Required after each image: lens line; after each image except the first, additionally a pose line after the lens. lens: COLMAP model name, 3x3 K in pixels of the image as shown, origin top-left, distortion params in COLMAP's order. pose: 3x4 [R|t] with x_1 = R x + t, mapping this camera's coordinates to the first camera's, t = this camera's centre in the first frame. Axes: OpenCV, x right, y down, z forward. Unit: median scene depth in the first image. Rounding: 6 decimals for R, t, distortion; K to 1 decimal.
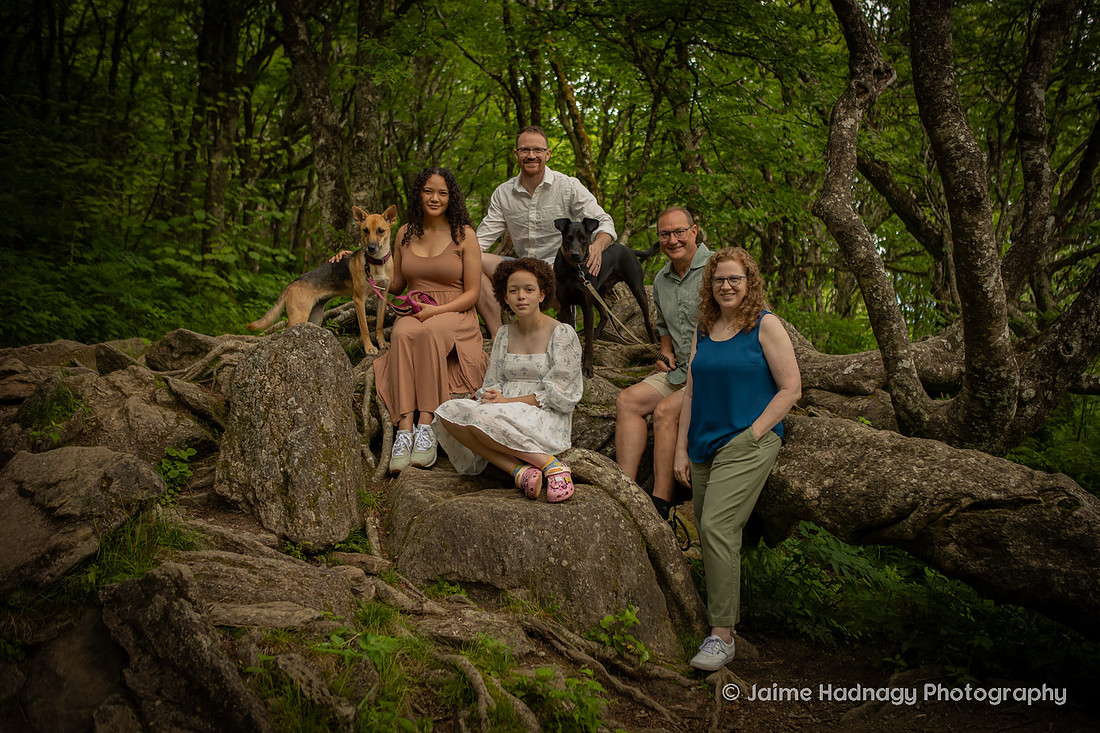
lens RADIAL K [[1232.9, 0, 529.3], [0, 1232.9, 357.3], [0, 0, 1]] dist [-0.056695, 0.059189]
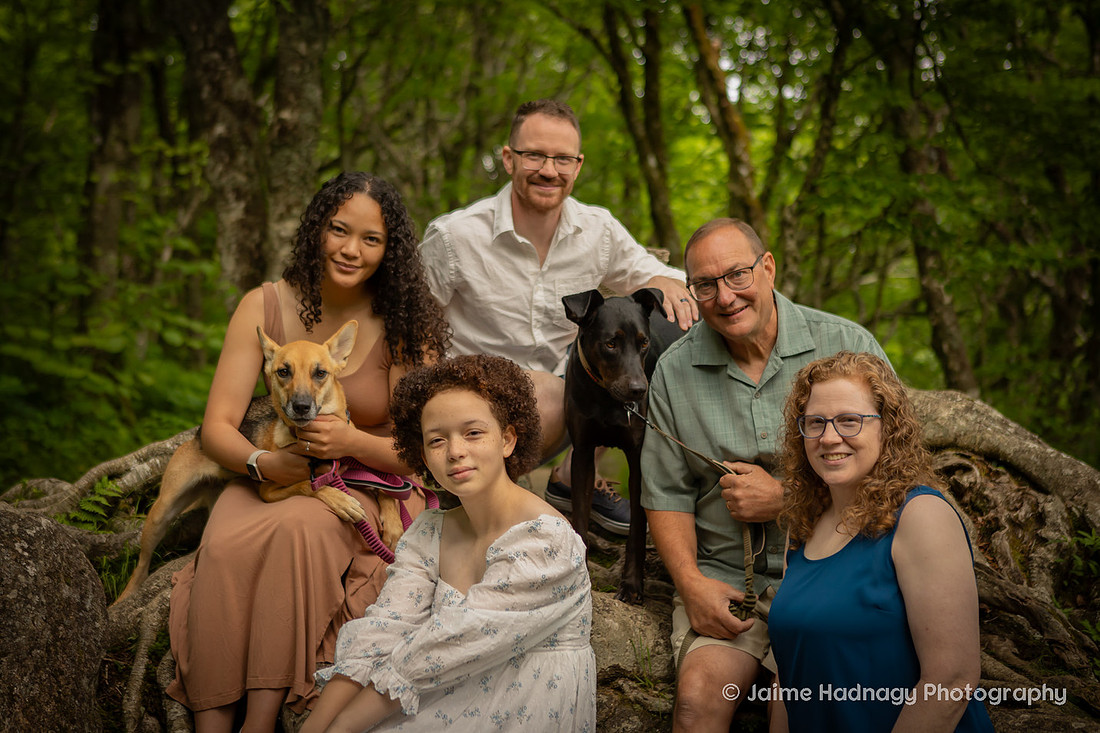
lens RADIAL K [[1639.2, 0, 550.0], [0, 1639.2, 366.5], [0, 0, 1]] dist [-0.015852, 0.000724]
pose [[0.993796, -0.006007, -0.111056, 0.056002], [-0.000522, 0.998277, -0.058670, -0.028940], [0.111217, 0.058364, 0.992081, 0.302542]]
